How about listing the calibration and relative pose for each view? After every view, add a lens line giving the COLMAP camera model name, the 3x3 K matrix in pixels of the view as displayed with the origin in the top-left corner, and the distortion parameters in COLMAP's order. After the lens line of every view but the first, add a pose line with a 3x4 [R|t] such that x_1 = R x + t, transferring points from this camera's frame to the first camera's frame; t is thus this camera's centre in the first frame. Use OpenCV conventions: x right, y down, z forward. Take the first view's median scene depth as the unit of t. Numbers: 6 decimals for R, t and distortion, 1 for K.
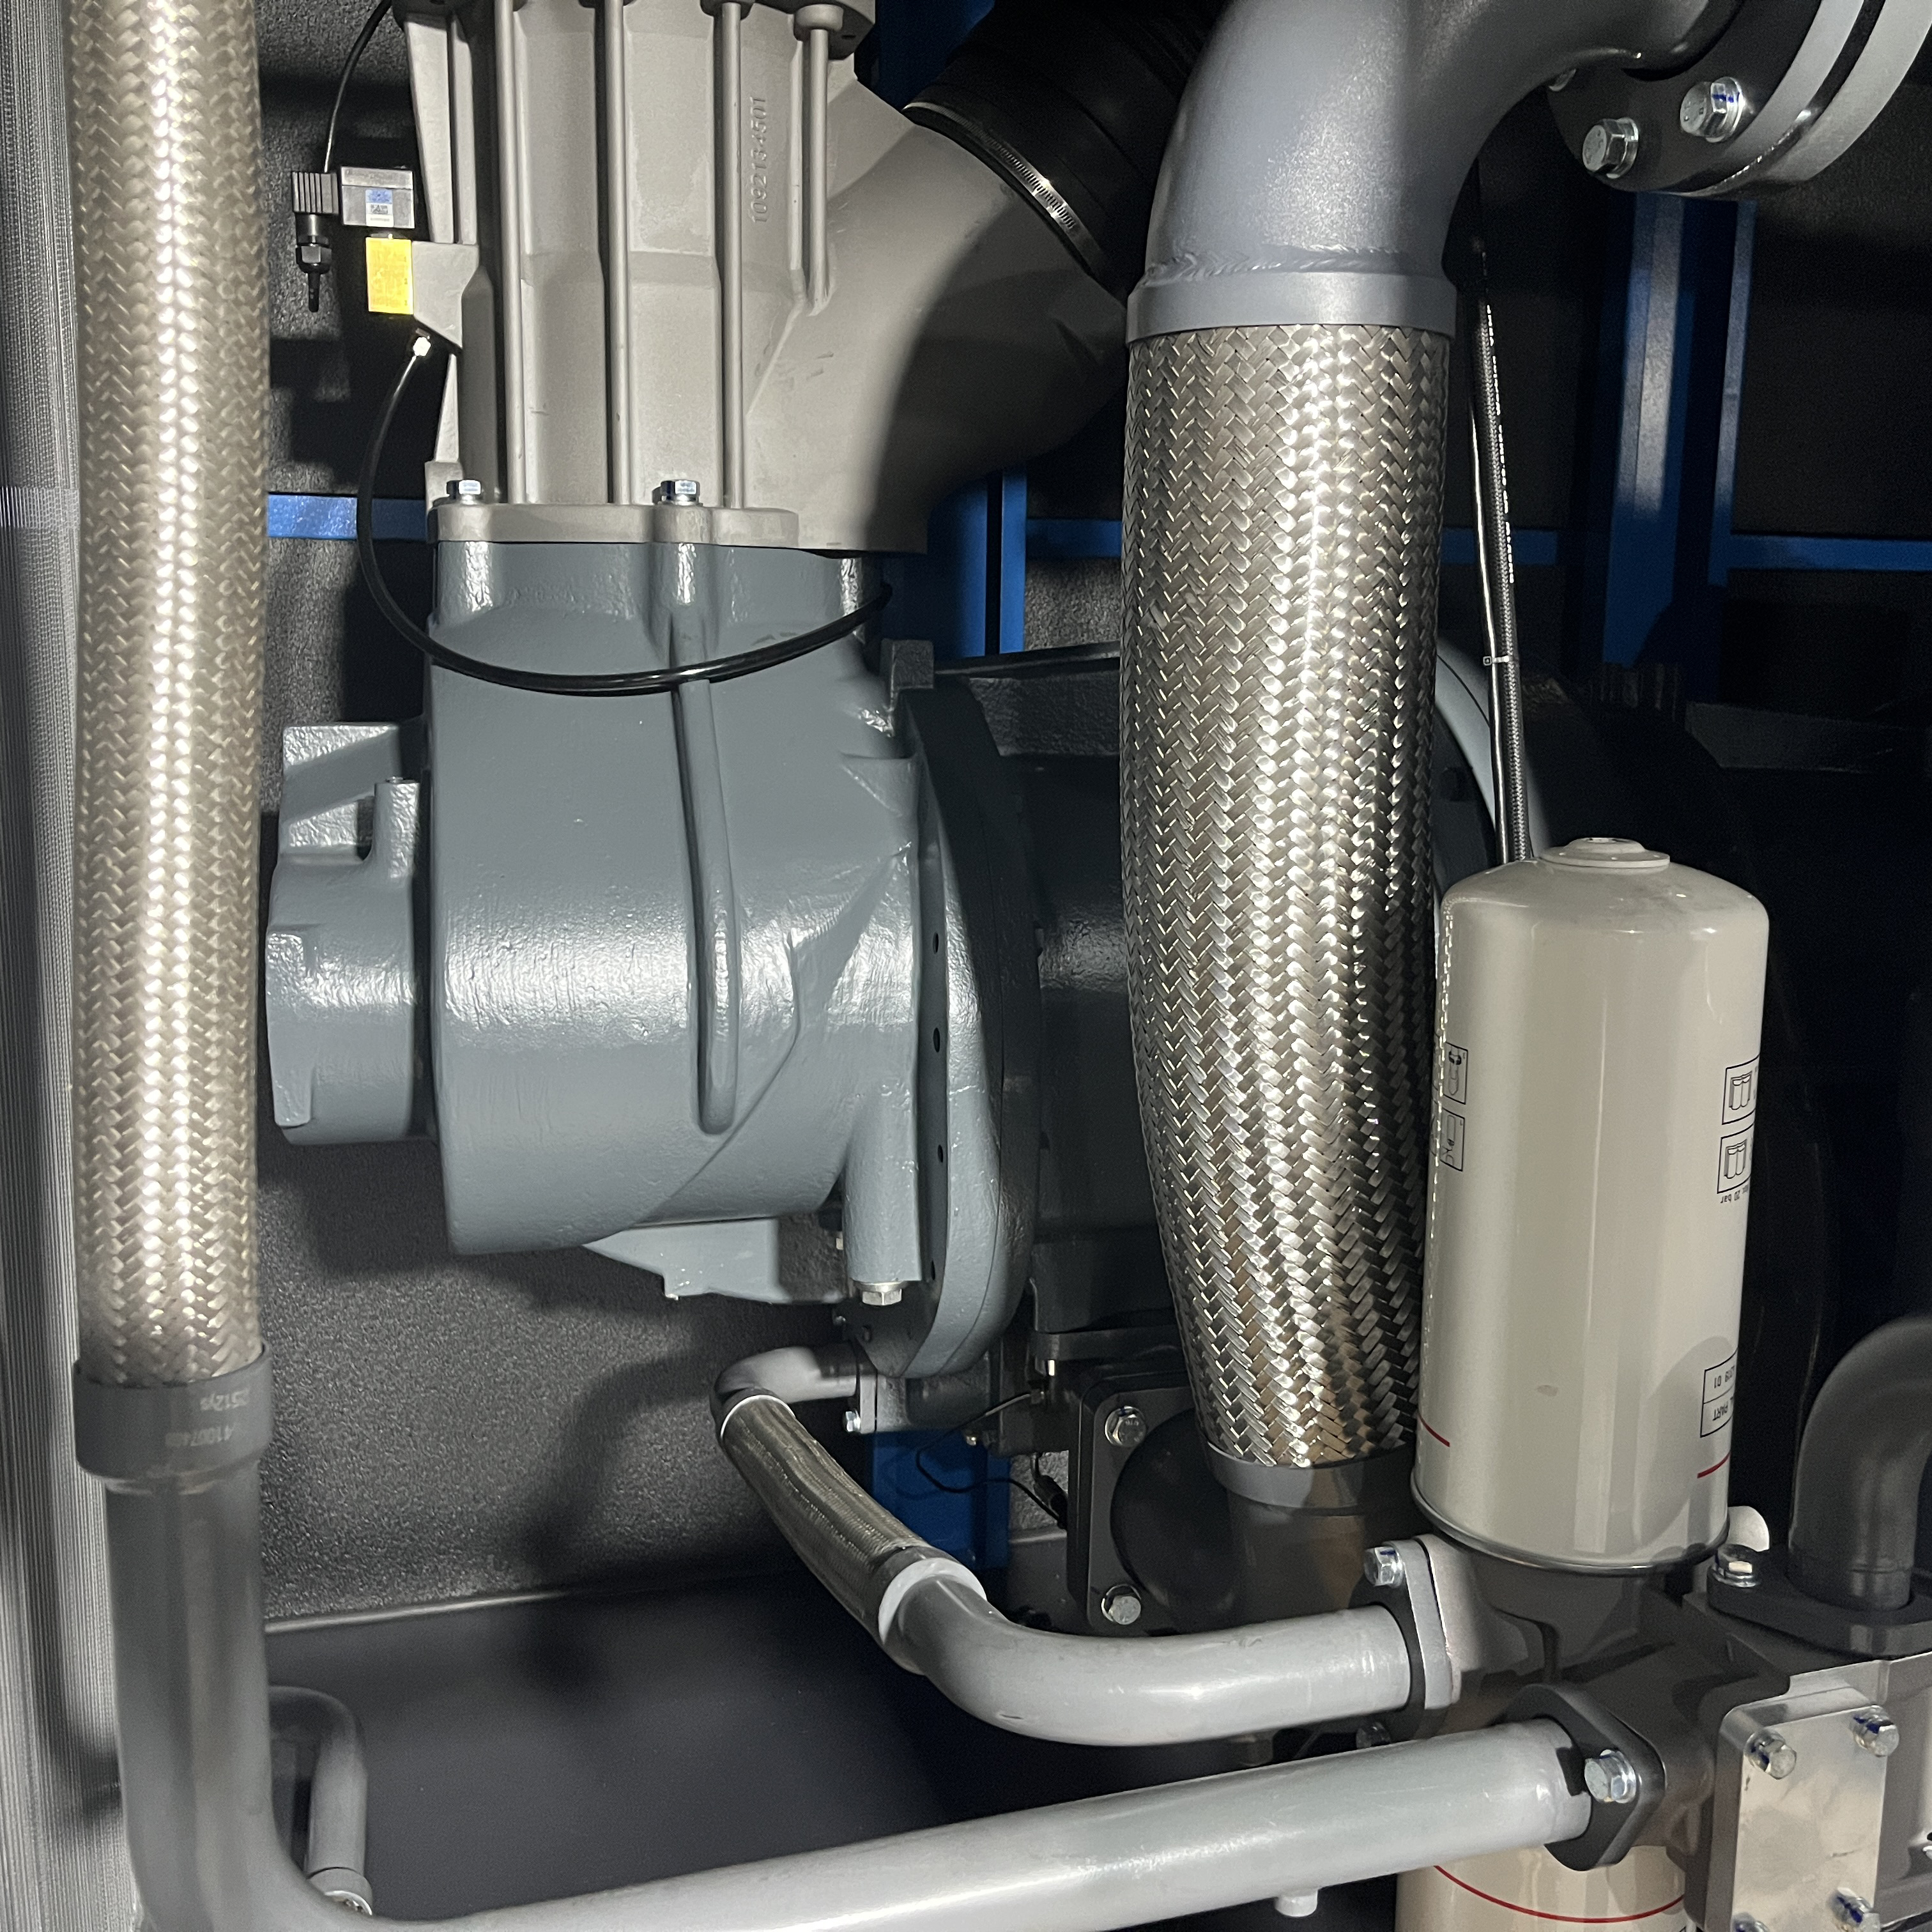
lens RADIAL K [[1958.0, 0, 926.0], [0, 1958.0, 910.8], [0, 0, 1]] dist [0.057561, -0.027116]
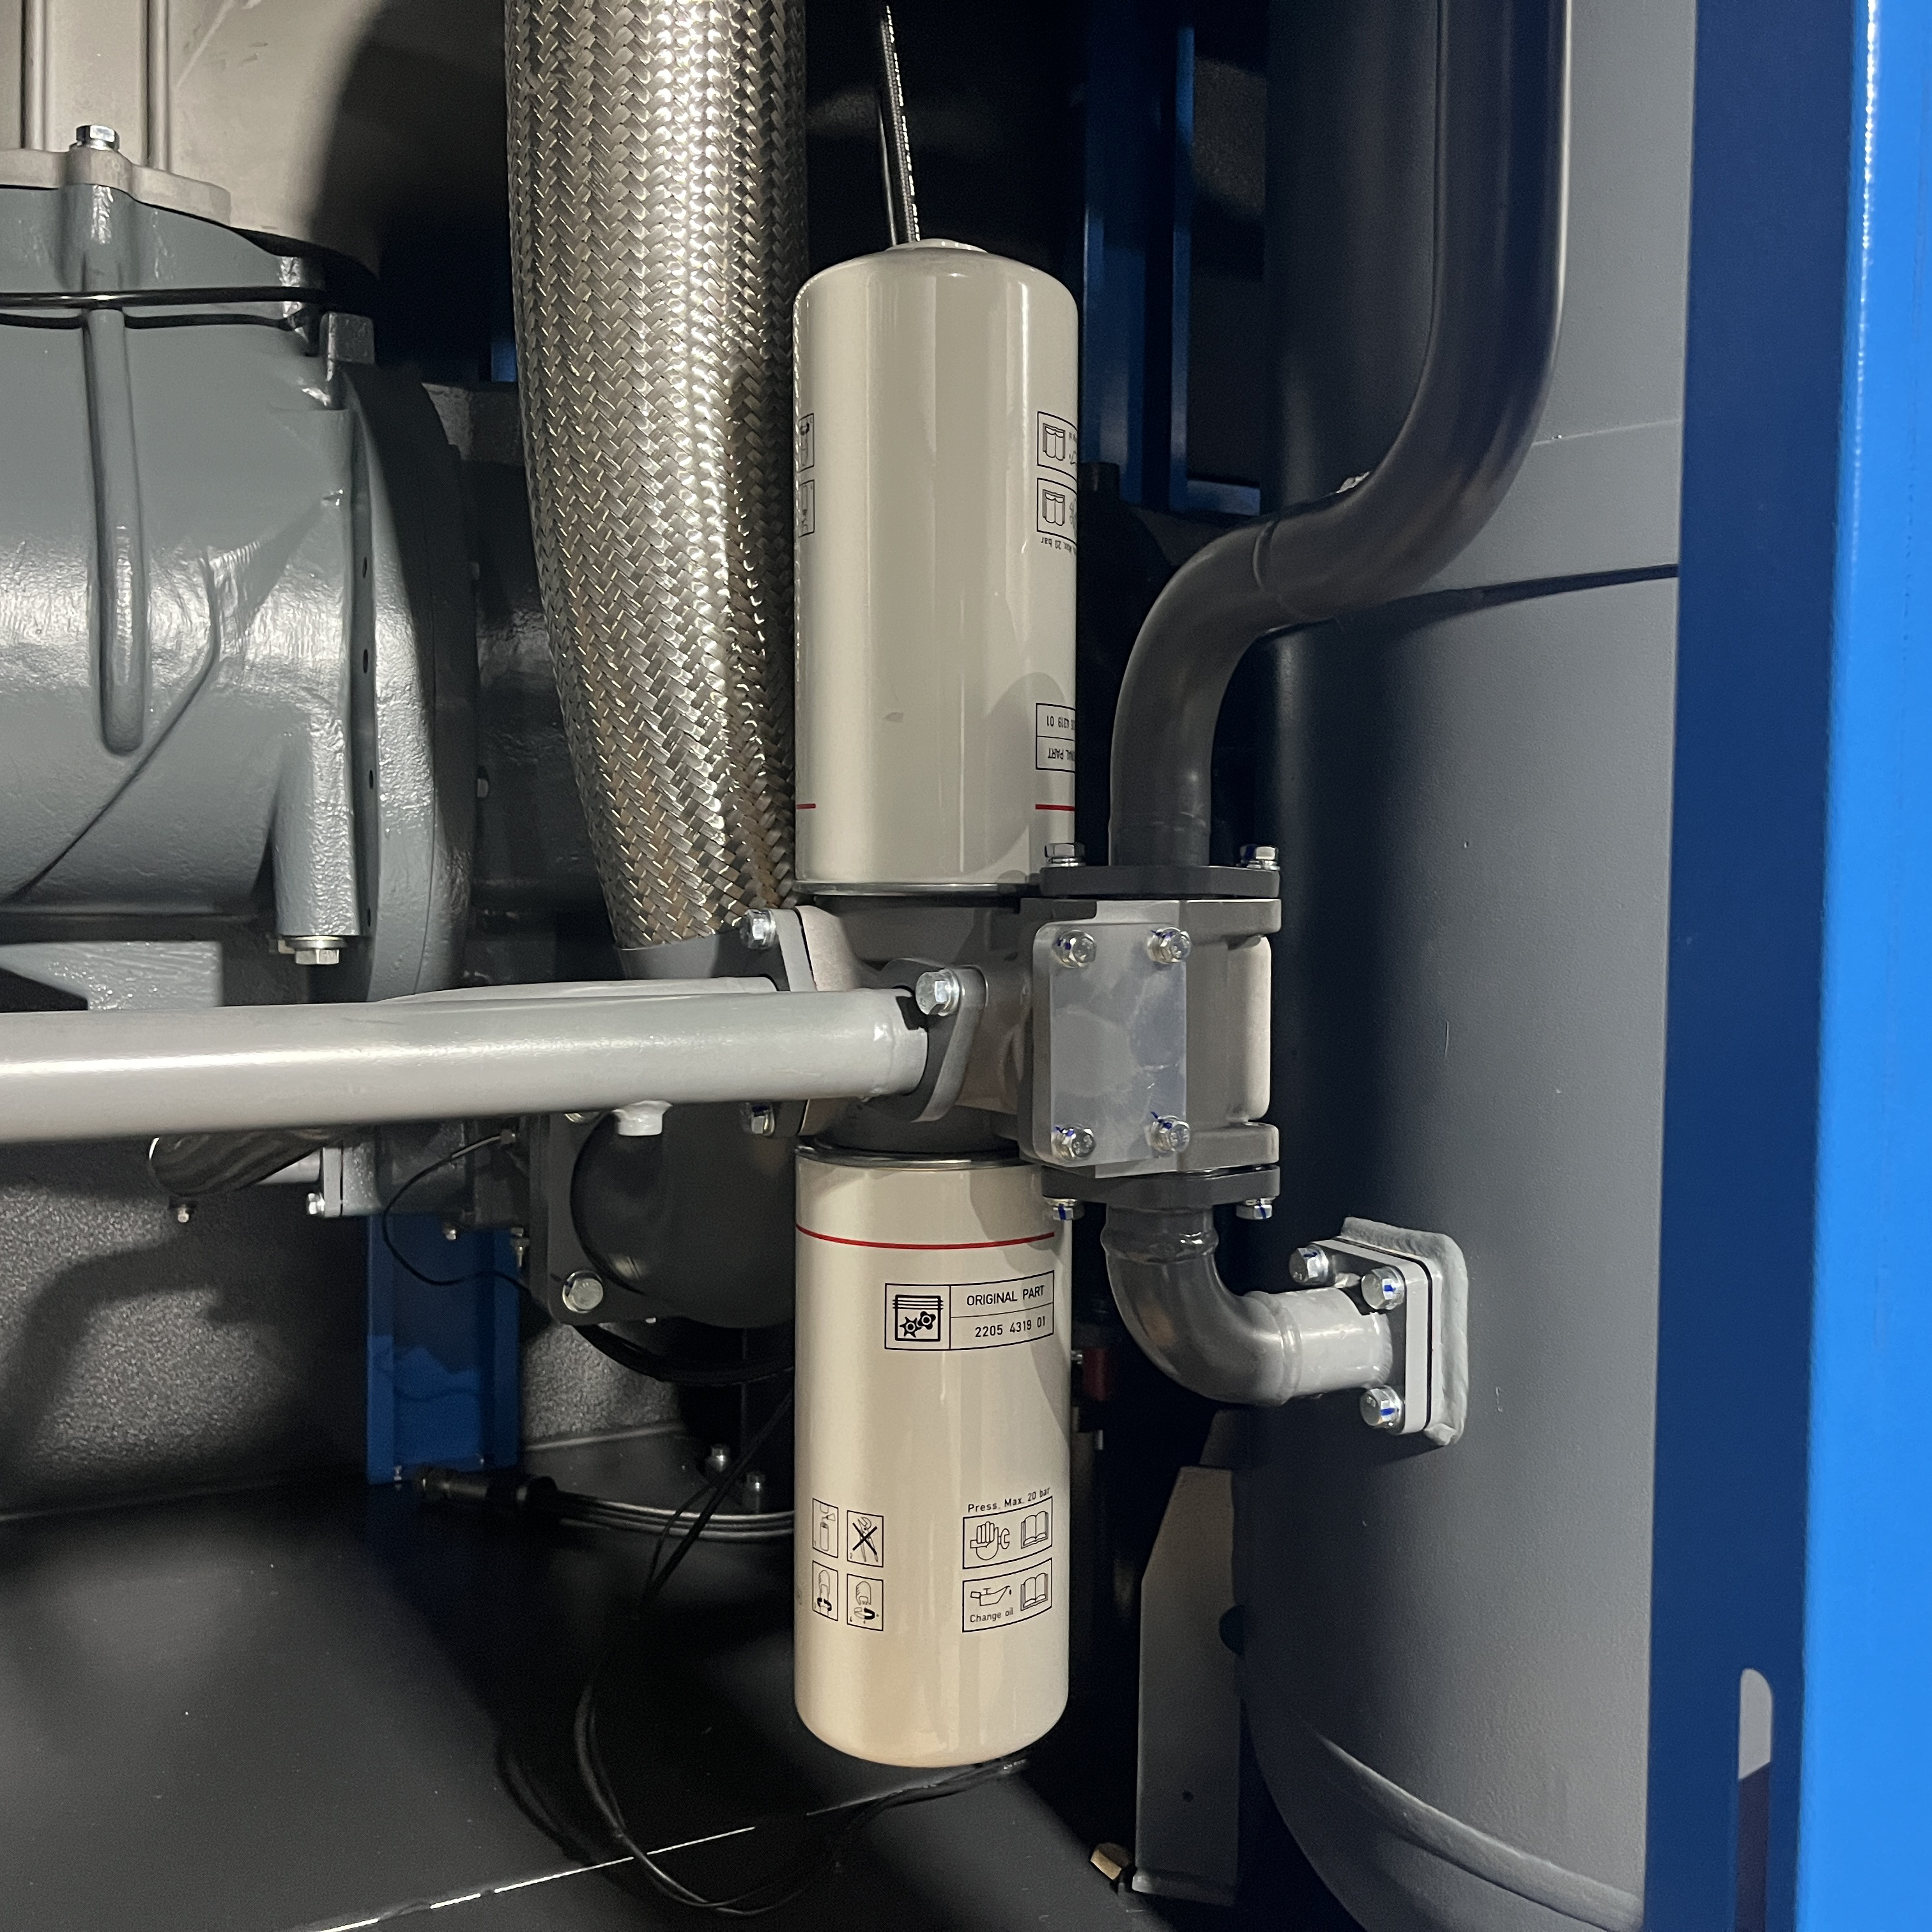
lens RADIAL K [[1954.2, 0, 966.0], [0, 1954.2, 966.0], [0, 0, 1]] dist [0.089014, -0.129932]
pose [[0.976446, -0.010809, 0.215491, 0.080864], [0.034990, 0.993457, -0.108714, 0.320362], [-0.212906, 0.113693, 0.970435, -0.008373]]
